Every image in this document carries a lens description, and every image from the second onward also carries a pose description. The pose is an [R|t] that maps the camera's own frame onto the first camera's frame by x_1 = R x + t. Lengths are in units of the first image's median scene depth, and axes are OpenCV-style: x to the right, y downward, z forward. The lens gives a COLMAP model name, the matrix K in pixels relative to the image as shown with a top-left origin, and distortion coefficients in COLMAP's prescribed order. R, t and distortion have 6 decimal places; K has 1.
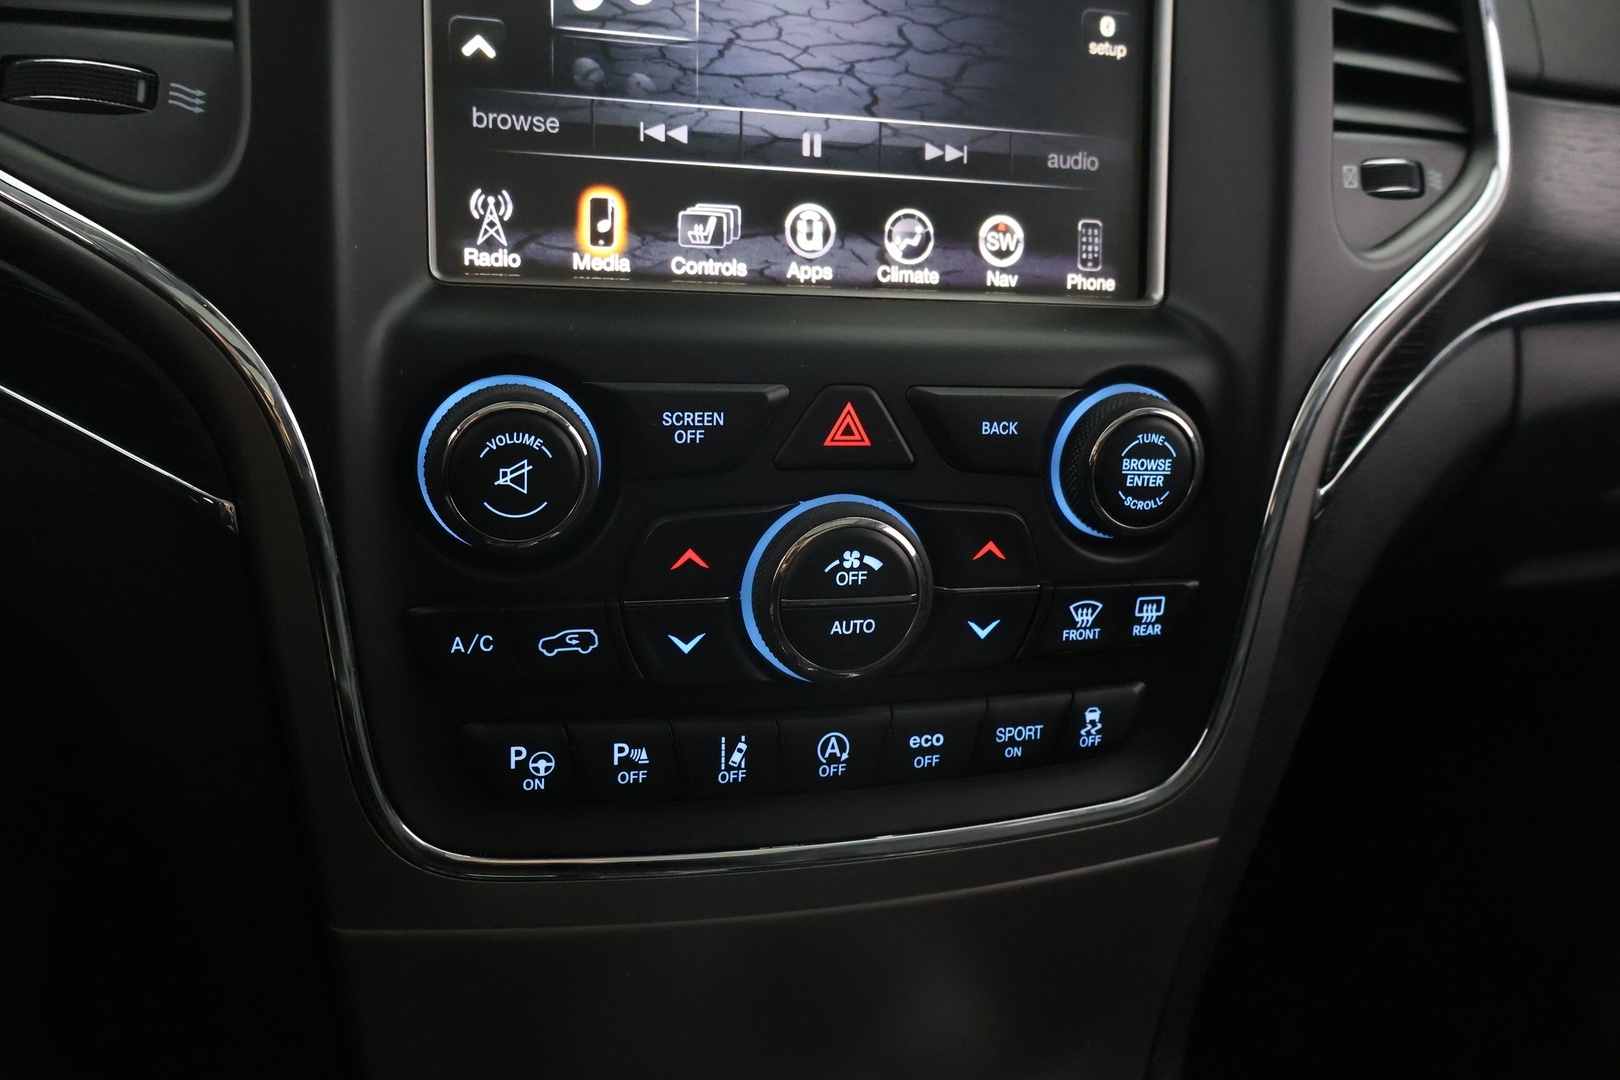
lens RADIAL K [[1313.0, 0, 802.7], [0, 1313.0, 528.5], [0, 0, 1]] dist [-0.012369, 0.007198]
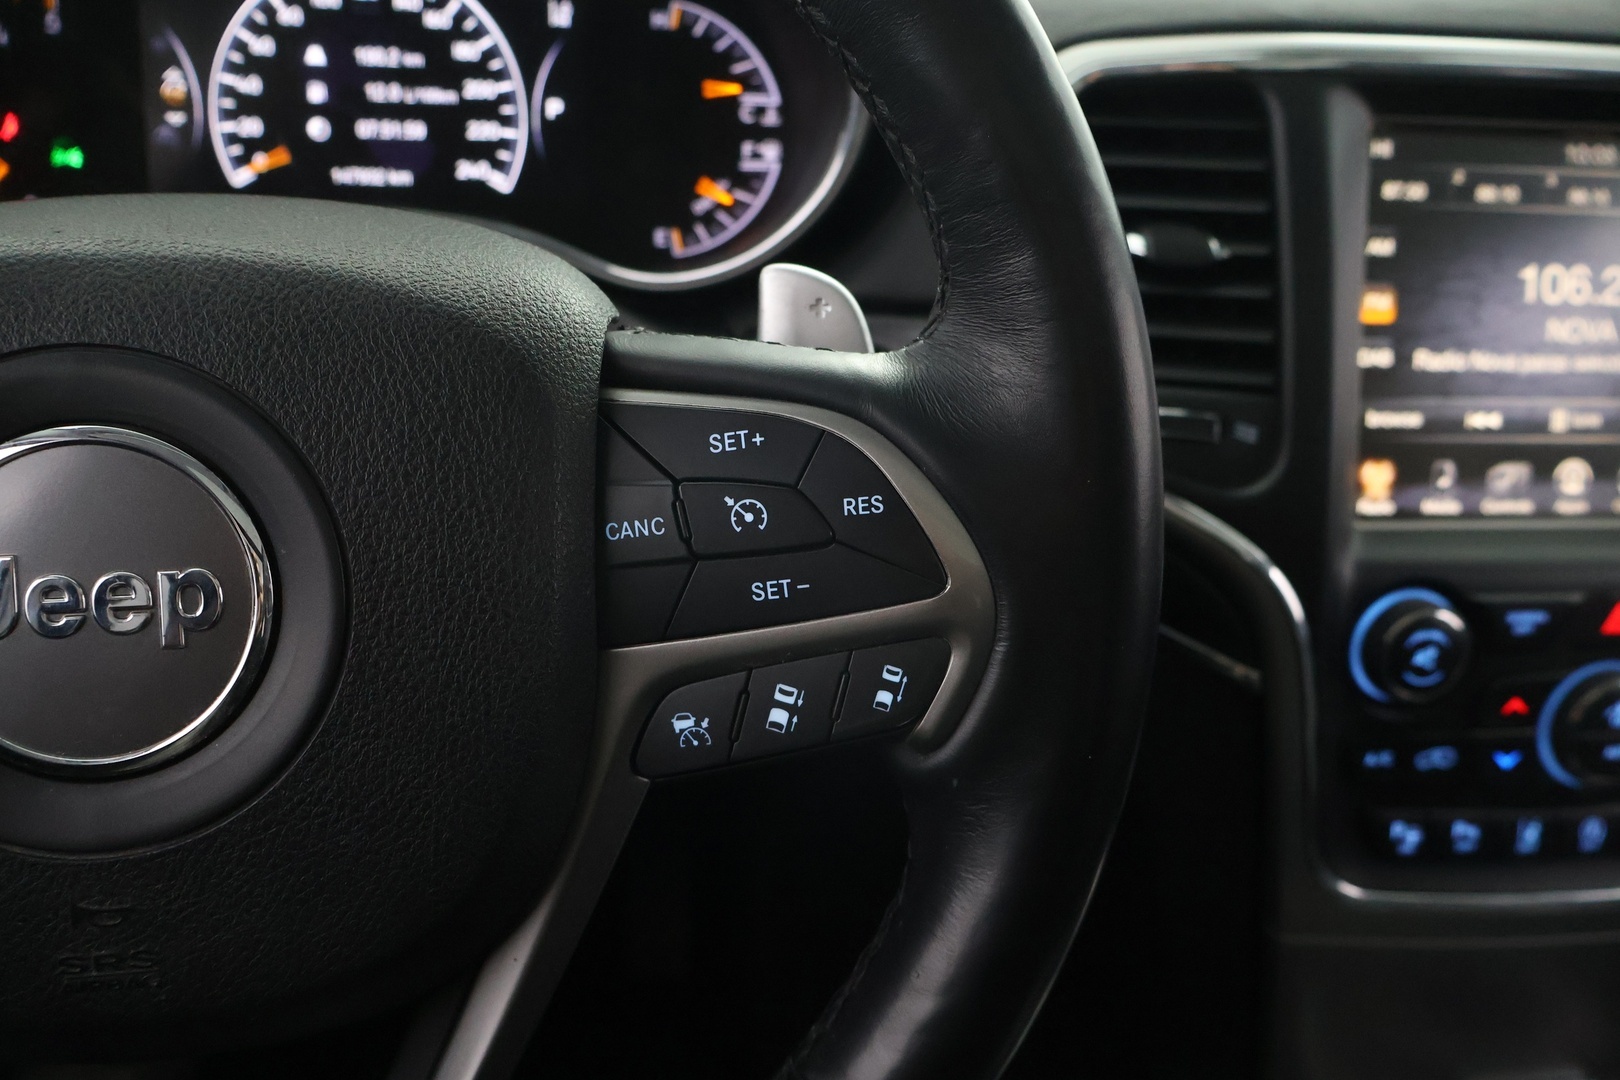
lens RADIAL K [[1313.0, 0, 828.0], [0, 1313.0, 550.7], [0, 0, 1]] dist [-0.012369, 0.007198]
pose [[0.988475, 0.008070, -0.151166, -0.615568], [-0.007166, 0.999953, 0.006525, -0.154021], [0.151211, -0.005367, 0.988487, -0.601327]]
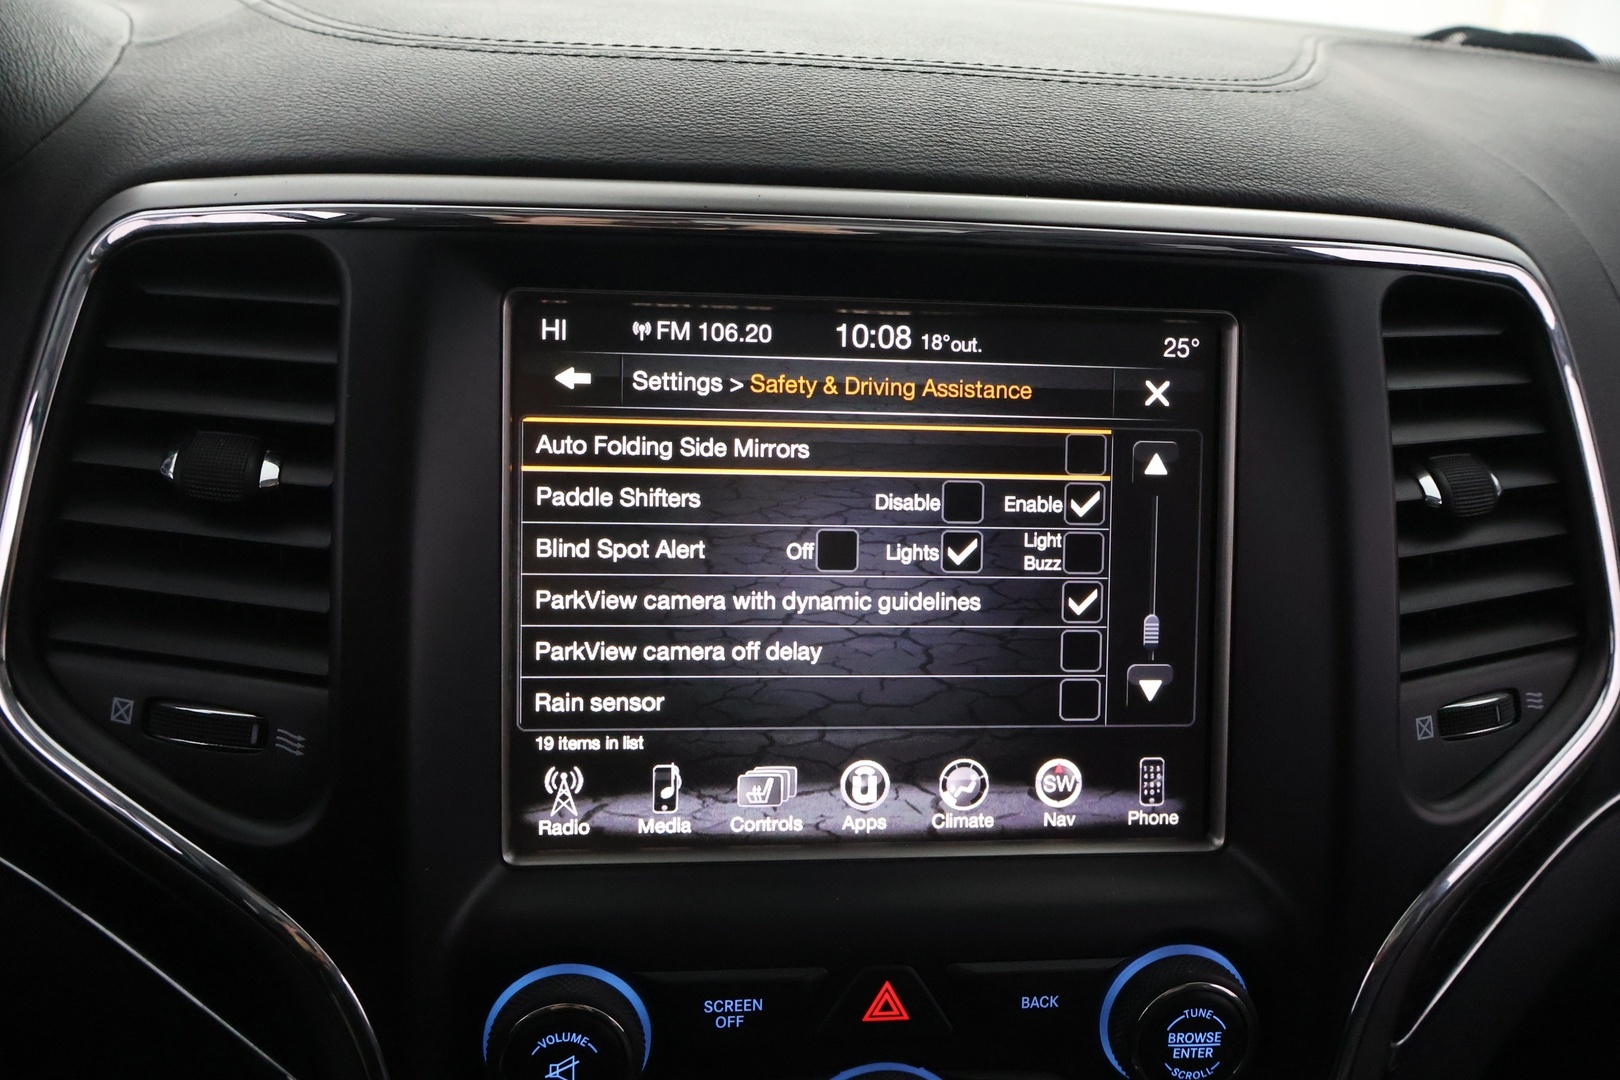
lens RADIAL K [[1313.0, 0, 807.1], [0, 1313.0, 548.8], [0, 0, 1]] dist [-0.012369, 0.007198]
pose [[0.984460, 0.012648, -0.175151, 0.145735], [-0.021957, 0.998441, -0.051314, -0.370999], [0.174229, 0.054362, 0.983203, -0.051844]]
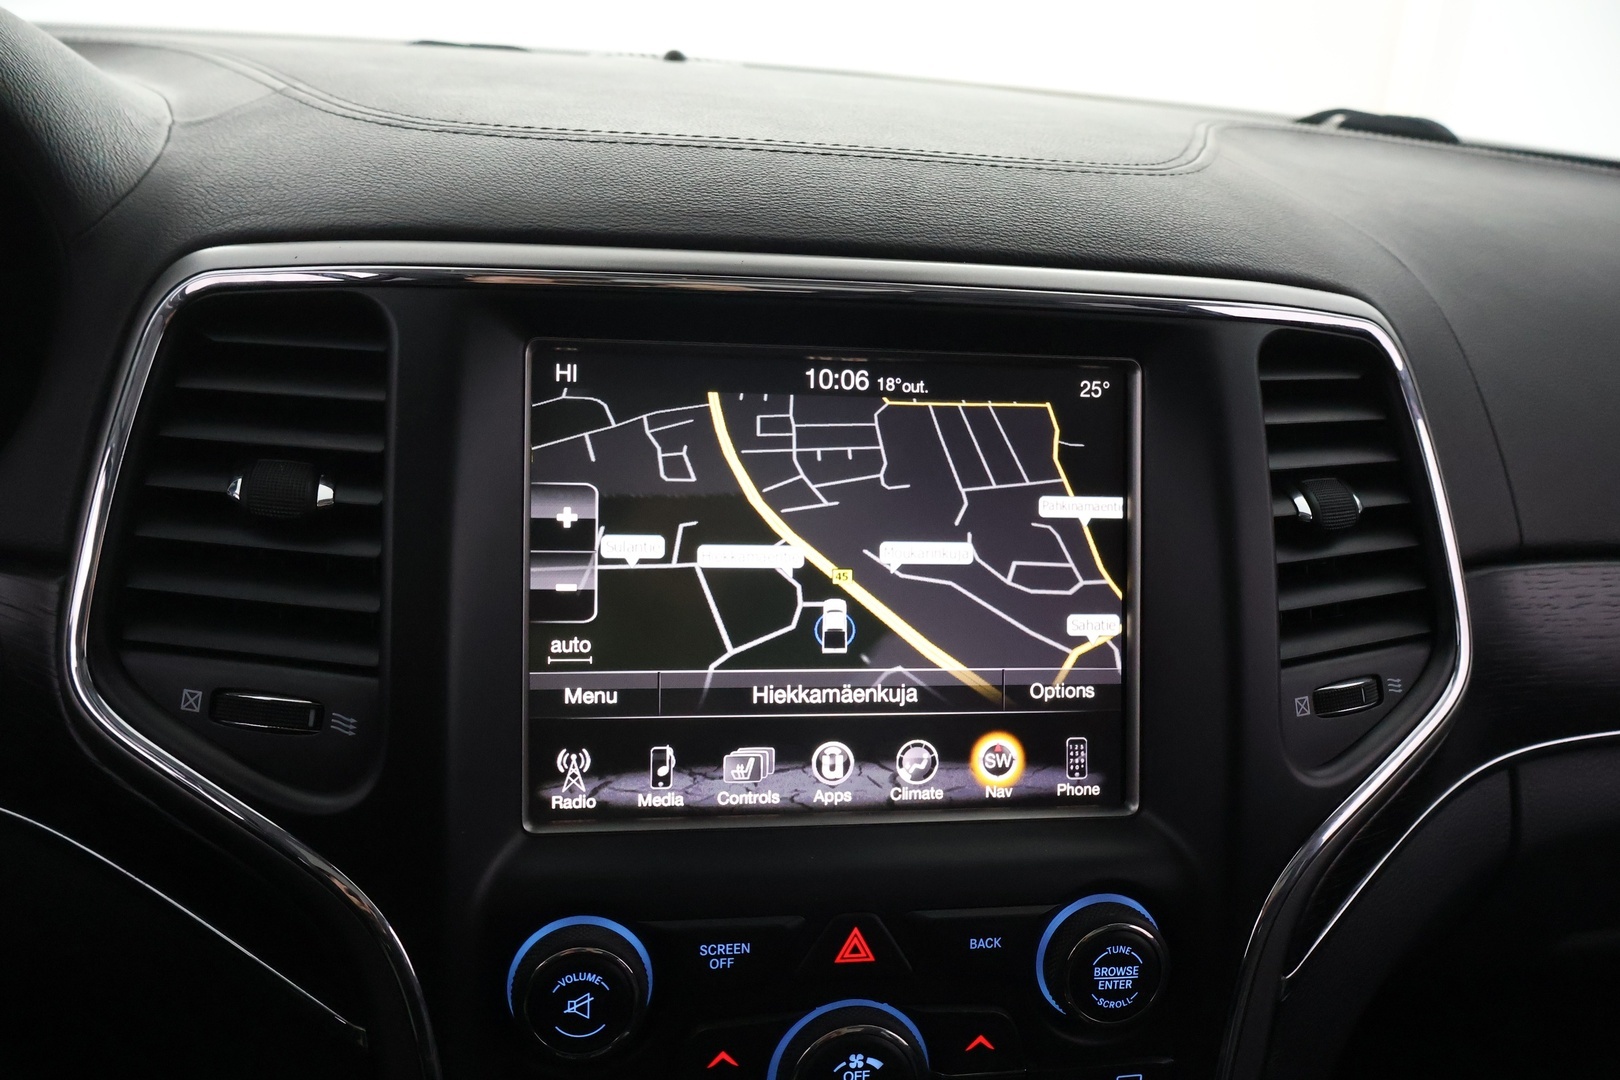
lens RADIAL K [[1313.0, 0, 804.9], [0, 1313.0, 539.9], [0, 0, 1]] dist [-0.012369, 0.007198]
pose [[0.992628, -0.001300, -0.121197, 0.131776], [-0.010868, 0.994960, -0.099679, -0.320198], [0.120715, 0.100261, 0.987611, -0.234614]]
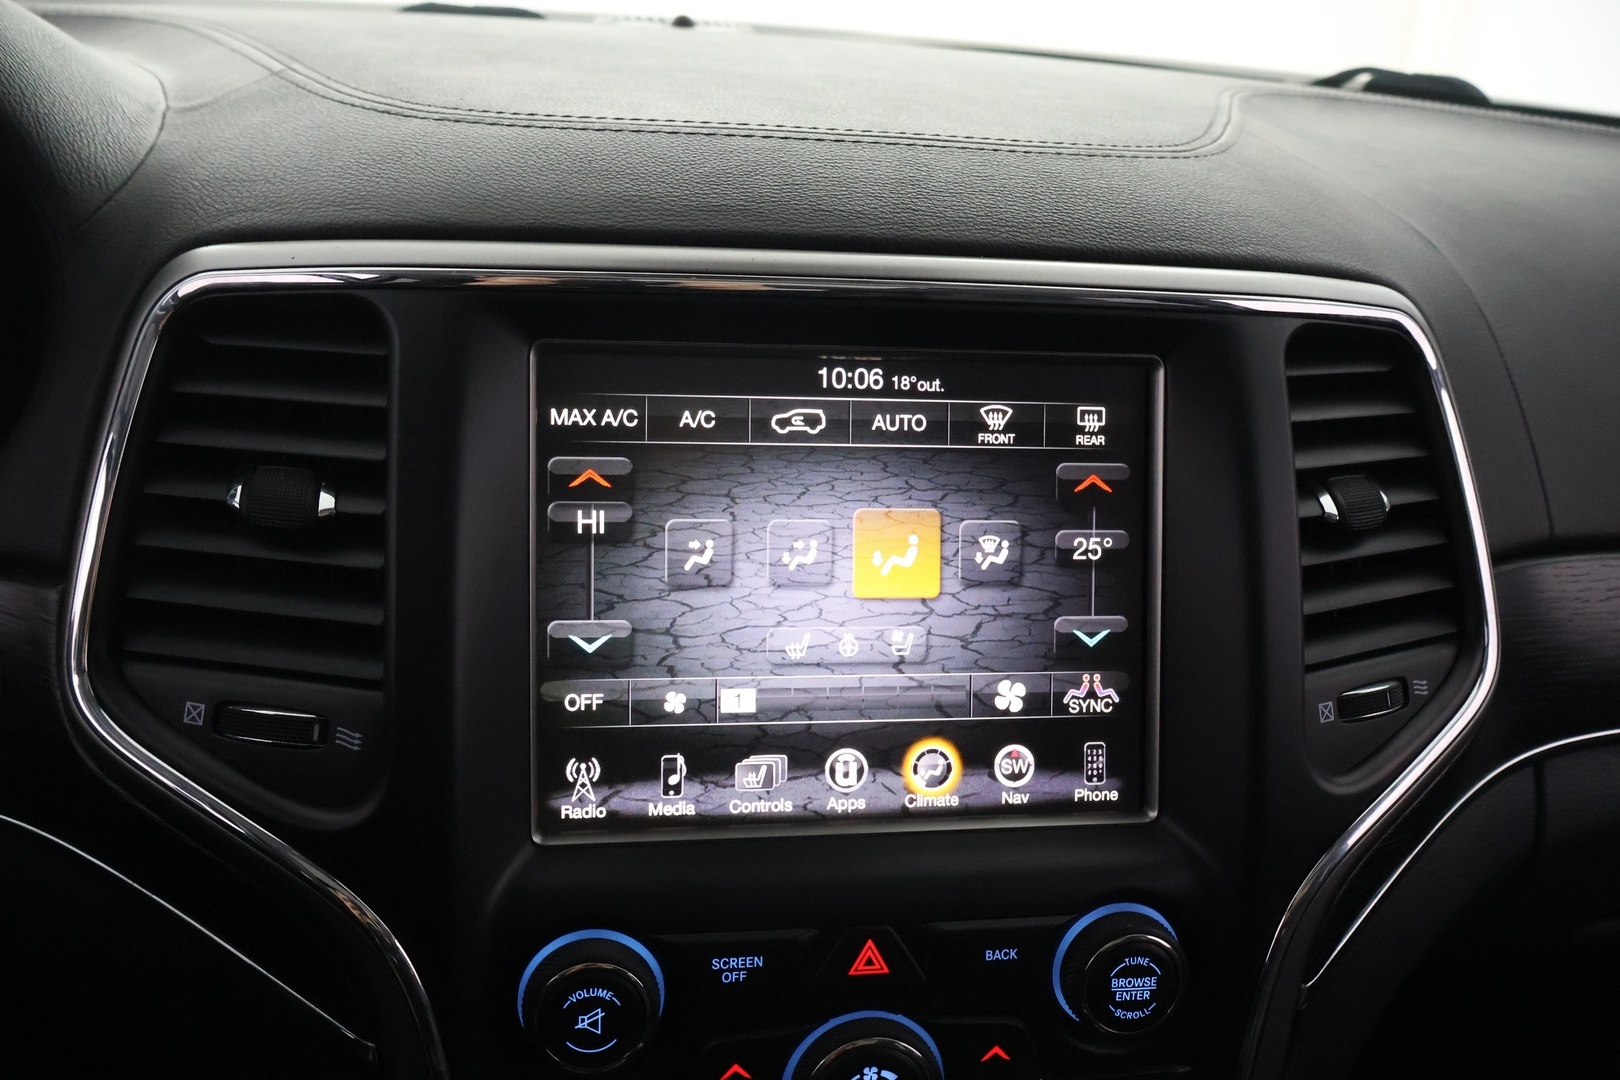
lens RADIAL K [[1313.0, 0, 804.8], [0, 1313.0, 536.6], [0, 0, 1]] dist [-0.012369, 0.007198]
pose [[0.991460, 0.001833, -0.130395, 0.127540], [-0.010030, 0.998011, -0.062231, -0.375061], [0.130022, 0.063007, 0.989507, -0.210520]]
